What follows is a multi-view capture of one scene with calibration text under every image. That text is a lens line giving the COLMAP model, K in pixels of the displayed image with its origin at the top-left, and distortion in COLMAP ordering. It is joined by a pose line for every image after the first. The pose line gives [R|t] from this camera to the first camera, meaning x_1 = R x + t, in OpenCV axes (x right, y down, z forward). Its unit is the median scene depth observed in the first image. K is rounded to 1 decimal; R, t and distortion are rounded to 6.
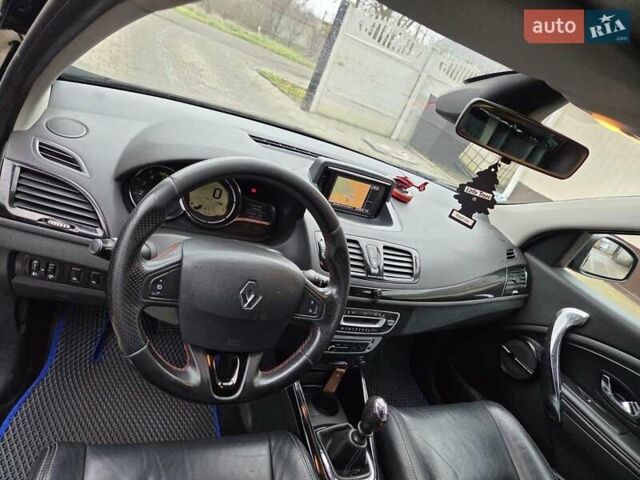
lens RADIAL K [[425.5, 0, 320.0], [0, 425.5, 240.0], [0, 0, 1]] dist [0.064583, -0.066200]
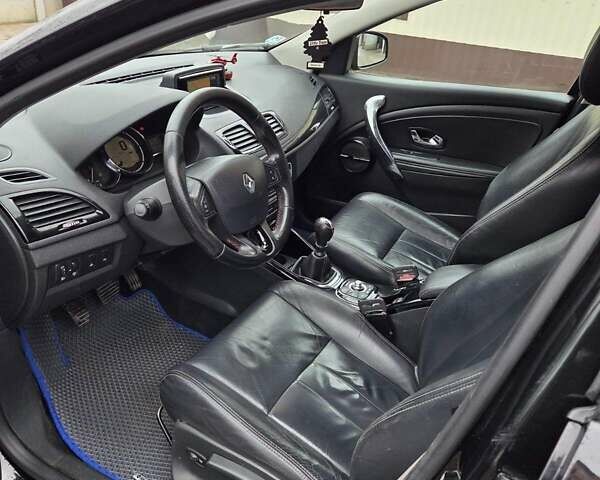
lens RADIAL K [[530.0, 0, 298.3], [0, 530.0, 246.2], [0, 0, 1]] dist [0.035332, -0.011923]
pose [[0.742551, -0.564893, 0.359879, -0.445751], [0.468591, 0.822054, 0.323497, -0.104768], [-0.478581, -0.071577, 0.875121, -0.344022]]
